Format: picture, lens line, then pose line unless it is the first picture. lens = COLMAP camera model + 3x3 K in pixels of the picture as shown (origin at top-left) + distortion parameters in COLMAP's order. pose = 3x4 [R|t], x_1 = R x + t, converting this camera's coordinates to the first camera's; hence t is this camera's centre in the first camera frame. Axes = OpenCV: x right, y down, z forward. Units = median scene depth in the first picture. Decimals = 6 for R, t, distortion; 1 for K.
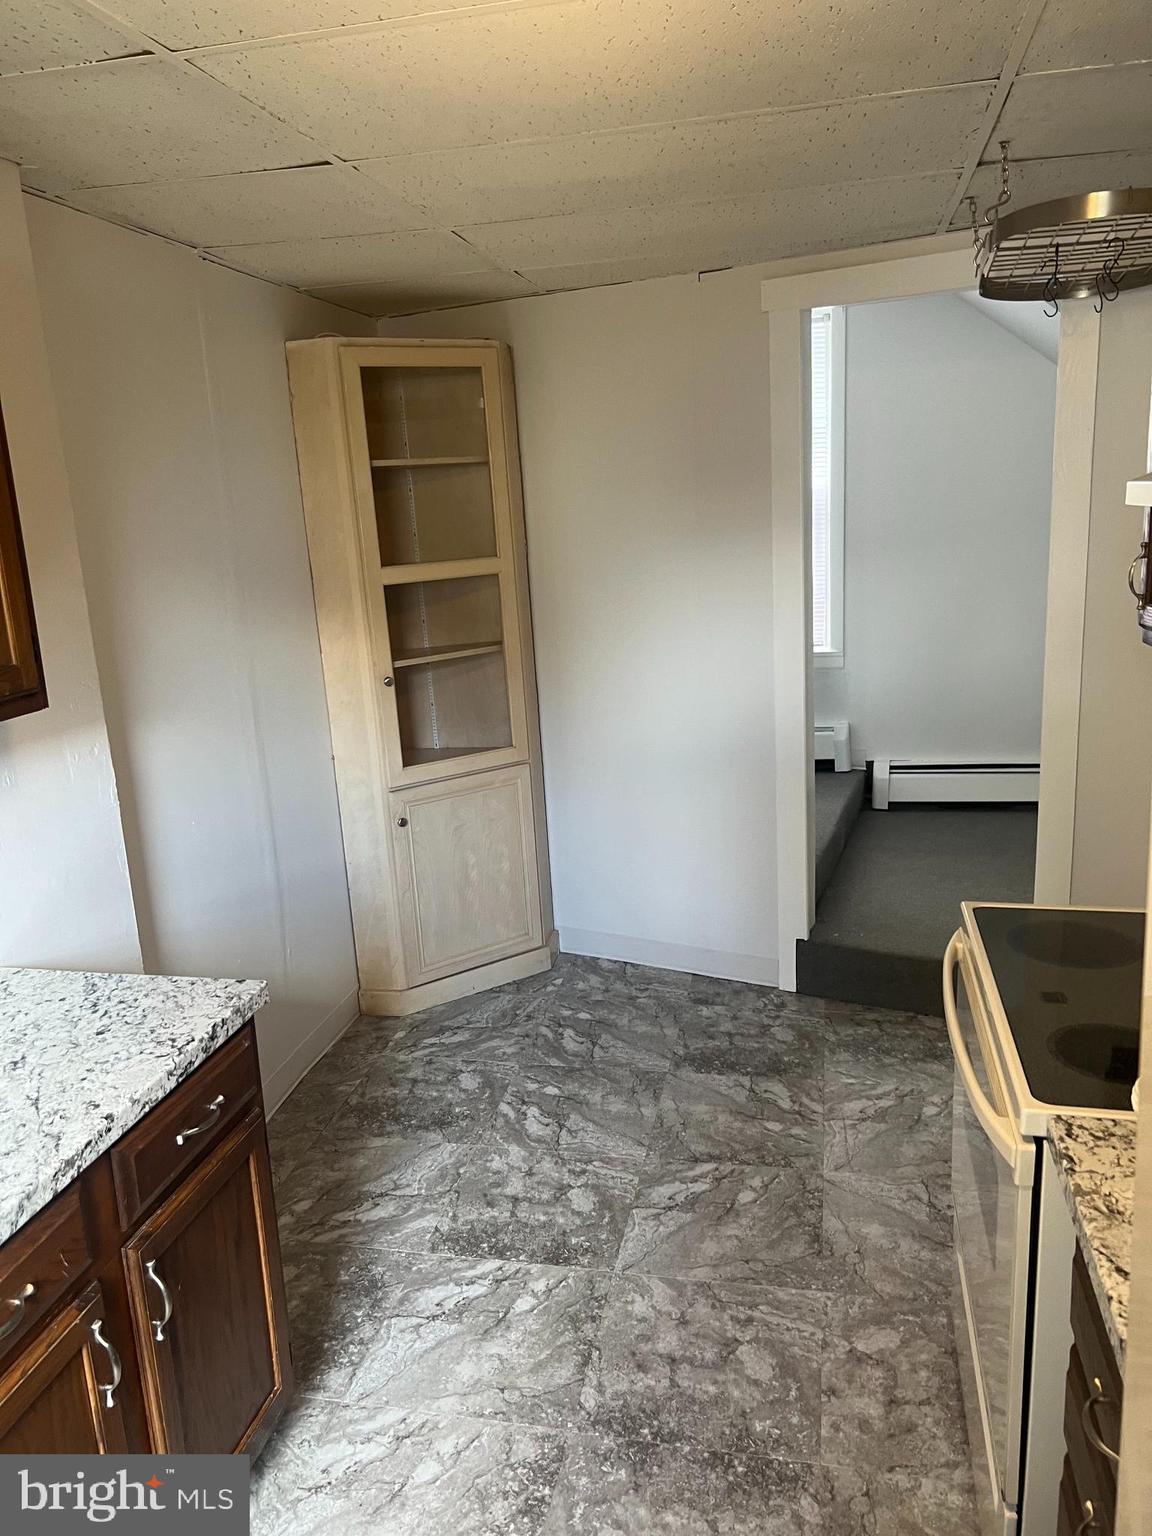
lens RADIAL K [[1164.4, 0, 576.3], [0, 1164.4, 768.5], [0, 0, 1]] dist [0.055636, -0.060301]
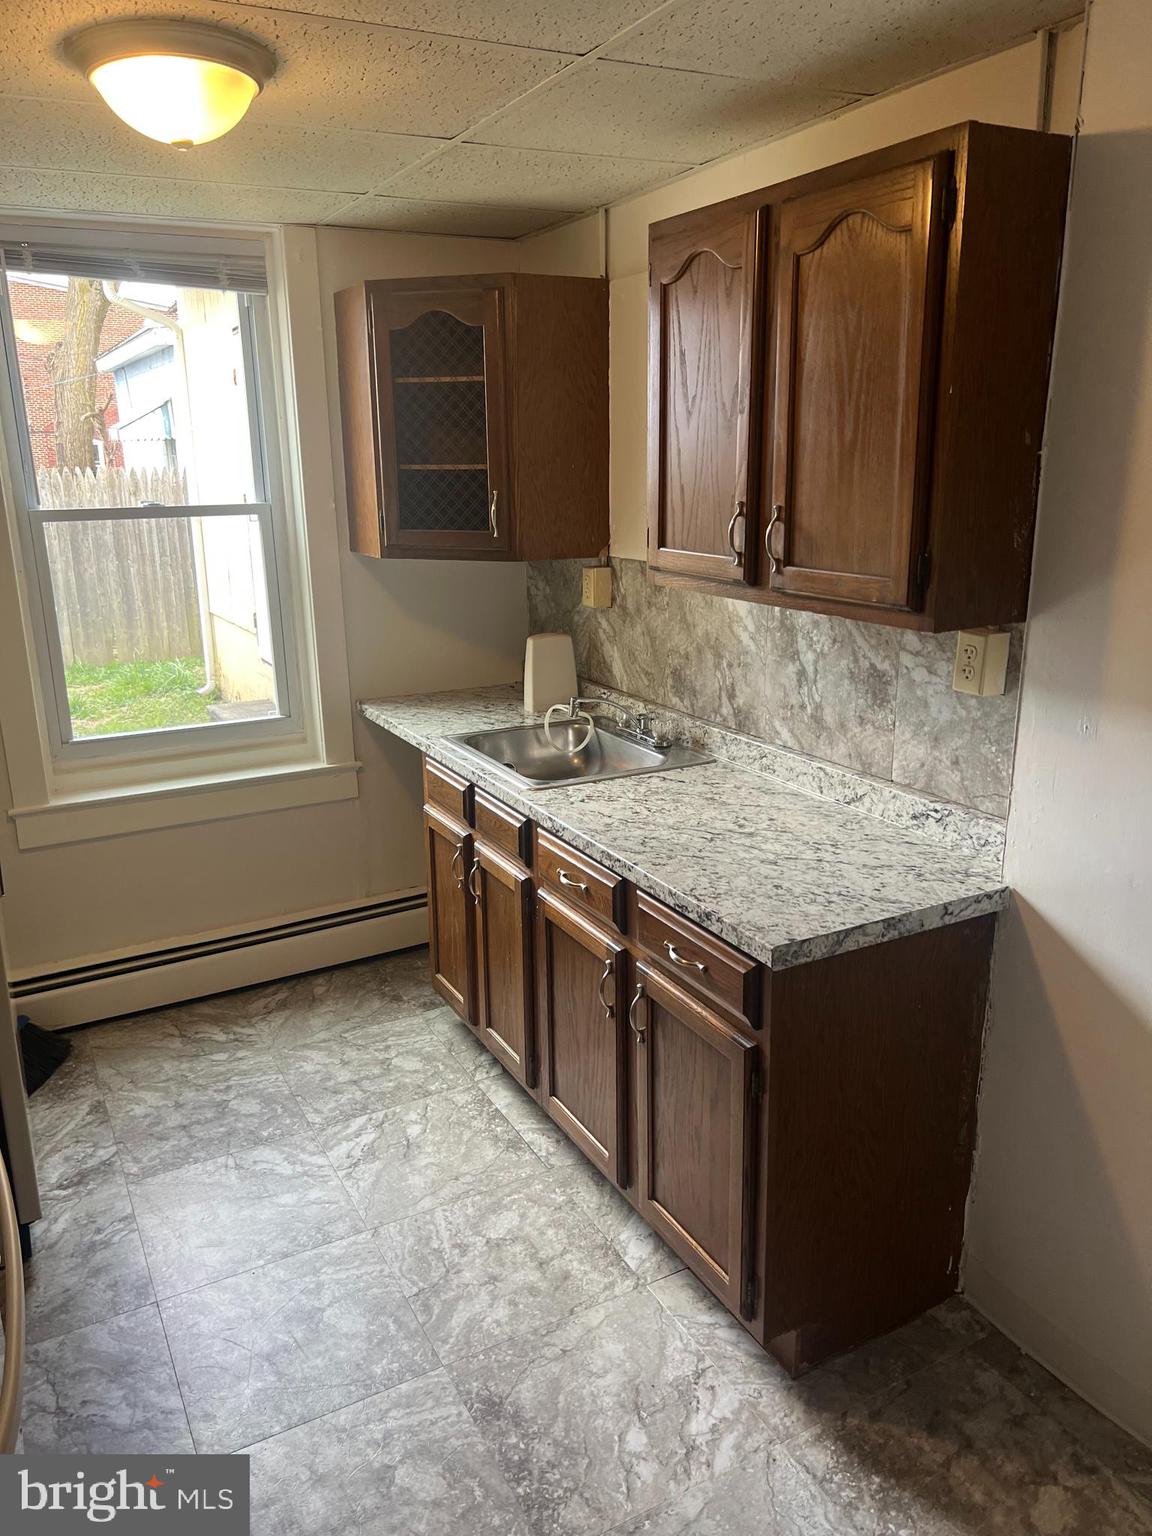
lens RADIAL K [[1164.4, 0, 576.1], [0, 1164.4, 770.8], [0, 0, 1]] dist [0.055636, -0.060301]
pose [[-0.765377, 0.234250, -0.599438, 0.383105], [-0.090751, 0.882819, 0.460864, -0.359377], [0.637152, 0.407134, -0.654430, 1.429134]]
